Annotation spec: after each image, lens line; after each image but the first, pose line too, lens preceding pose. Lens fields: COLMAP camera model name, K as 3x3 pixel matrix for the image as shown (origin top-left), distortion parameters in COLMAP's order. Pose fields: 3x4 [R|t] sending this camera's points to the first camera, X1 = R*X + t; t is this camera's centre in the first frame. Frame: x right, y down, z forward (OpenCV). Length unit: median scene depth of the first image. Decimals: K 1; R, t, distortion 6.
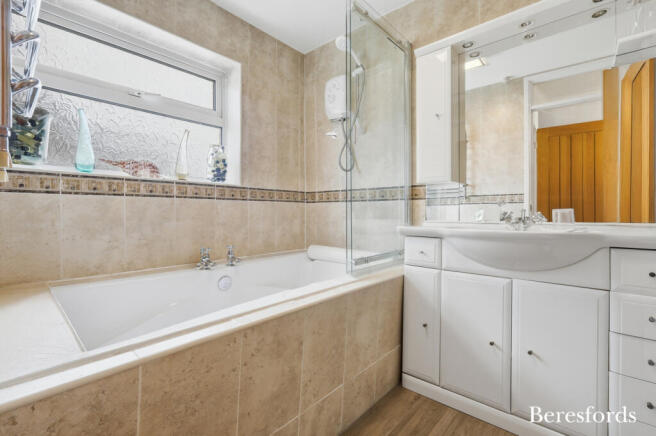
lens RADIAL K [[288.1, 0, 327.2], [0, 288.1, 215.8], [0, 0, 1]] dist [0.000938, 0.000247]
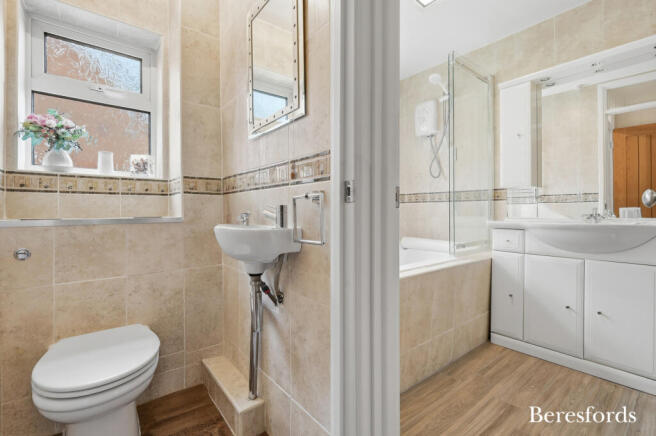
lens RADIAL K [[288.1, 0, 327.4], [0, 288.1, 213.4], [0, 0, 1]] dist [0.000938, 0.000247]
pose [[0.986839, -0.000180, -0.161708, -0.252239], [-0.000697, 0.999985, -0.005363, 0.008948], [0.161707, 0.005405, 0.986824, -0.405719]]
